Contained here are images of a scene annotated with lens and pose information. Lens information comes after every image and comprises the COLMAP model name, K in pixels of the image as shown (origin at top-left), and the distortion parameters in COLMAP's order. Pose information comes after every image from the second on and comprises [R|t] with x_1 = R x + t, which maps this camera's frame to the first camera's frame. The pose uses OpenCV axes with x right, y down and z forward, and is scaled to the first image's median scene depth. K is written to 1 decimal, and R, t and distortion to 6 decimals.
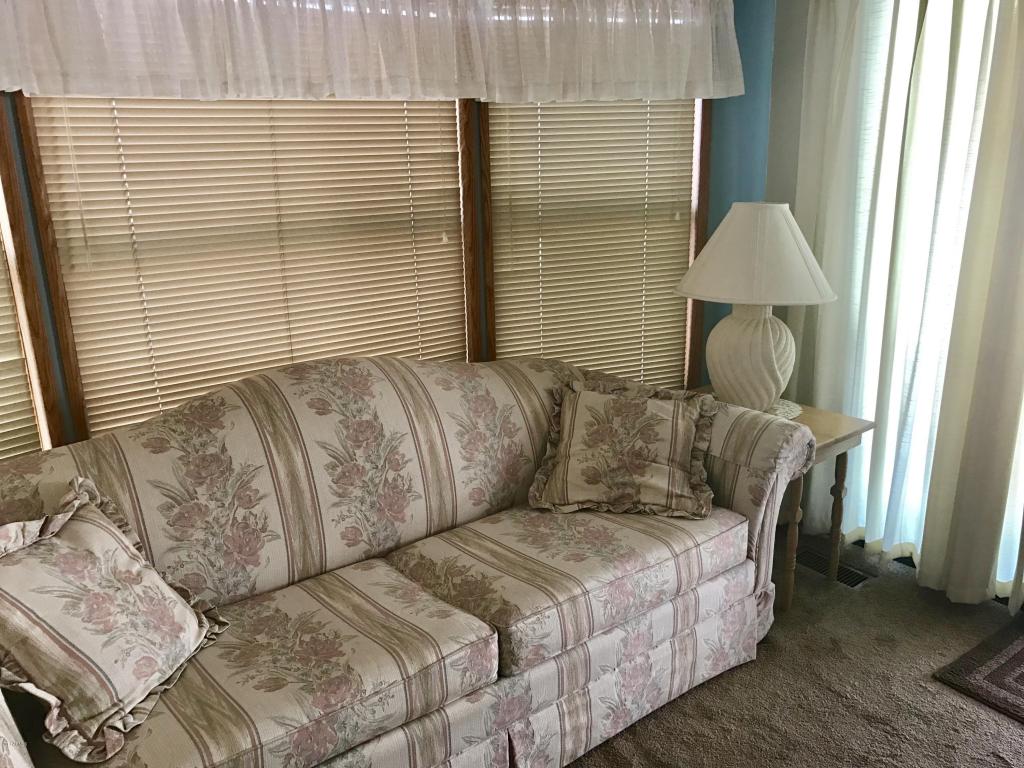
lens RADIAL K [[835.1, 0, 514.9], [0, 835.1, 386.4], [0, 0, 1]] dist [0.034482, -0.048054]
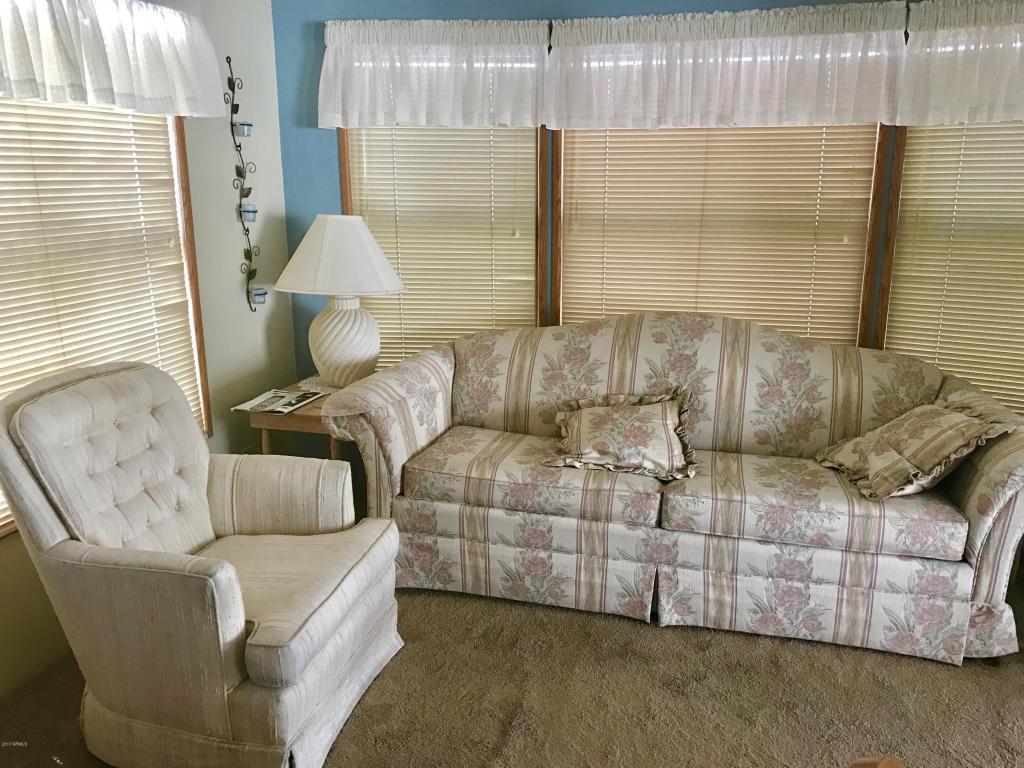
lens RADIAL K [[835.1, 0, 507.3], [0, 835.1, 386.7], [0, 0, 1]] dist [0.034482, -0.048054]
pose [[0.609218, 0.220412, -0.761756, 0.710501], [-0.234492, 0.967710, 0.092468, 0.033685], [0.757540, 0.122293, 0.641231, -0.122538]]
